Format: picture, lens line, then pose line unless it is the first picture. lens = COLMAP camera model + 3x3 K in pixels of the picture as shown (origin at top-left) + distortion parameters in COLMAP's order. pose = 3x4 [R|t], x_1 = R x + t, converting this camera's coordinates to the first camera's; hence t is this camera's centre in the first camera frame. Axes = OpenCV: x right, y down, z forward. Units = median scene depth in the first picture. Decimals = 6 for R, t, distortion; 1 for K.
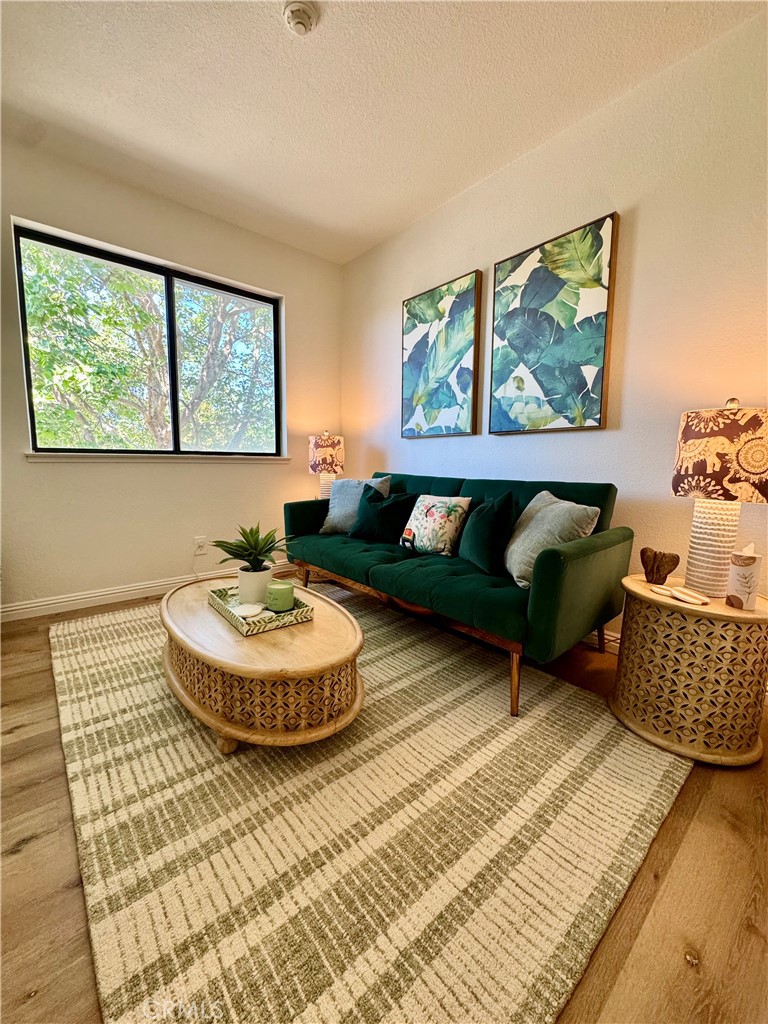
lens RADIAL K [[408.9, 0, 383.8], [0, 408.9, 509.5], [0, 0, 1]] dist [-0.003274, 0.000447]
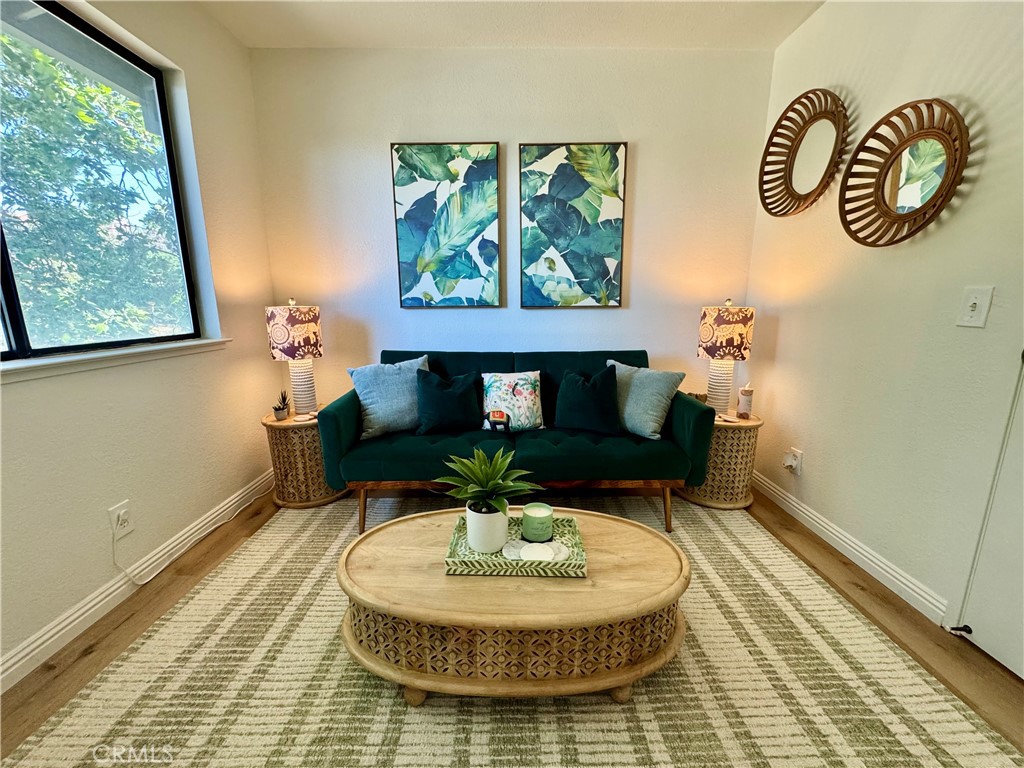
lens RADIAL K [[408.9, 0, 511.7], [0, 408.9, 383.5], [0, 0, 1]] dist [-0.003274, 0.000447]
pose [[0.648457, -0.163104, 0.743573, -0.689899], [0.099283, 0.986554, 0.129820, -0.153801], [-0.754749, -0.010358, 0.655932, 0.368481]]
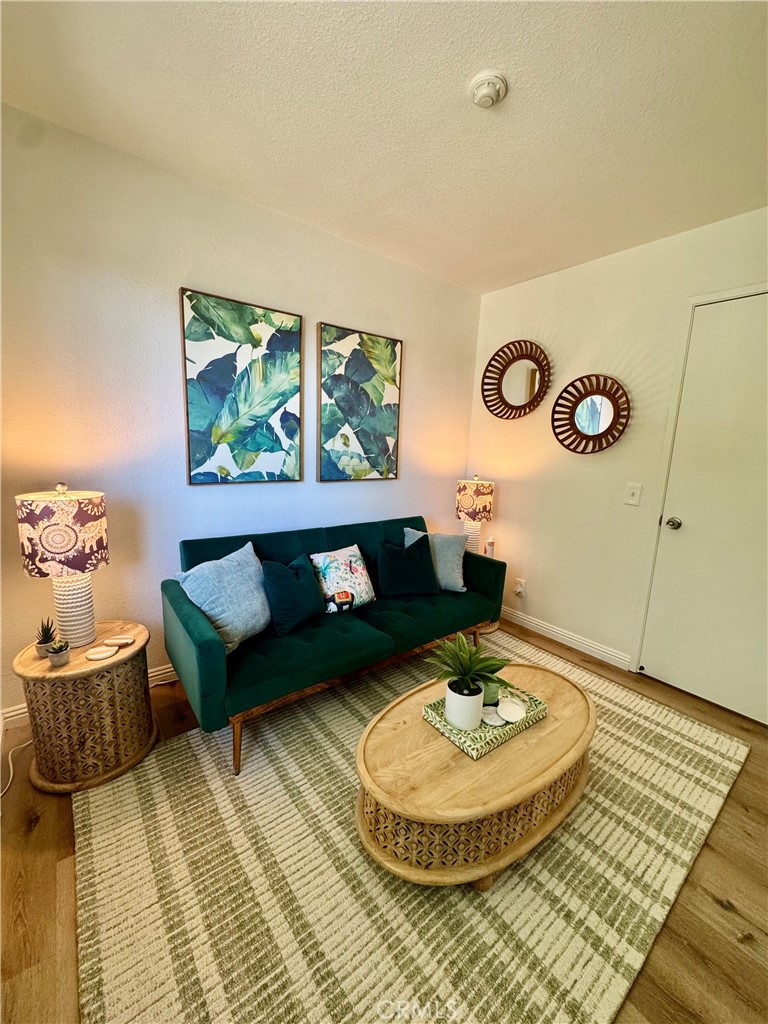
lens RADIAL K [[408.9, 0, 385.6], [0, 408.9, 509.2], [0, 0, 1]] dist [-0.003274, 0.000447]
pose [[0.044496, -0.174000, 0.983740, -0.939991], [0.072913, 0.982655, 0.170510, -0.334143], [-0.996345, 0.064141, 0.056411, 0.907346]]
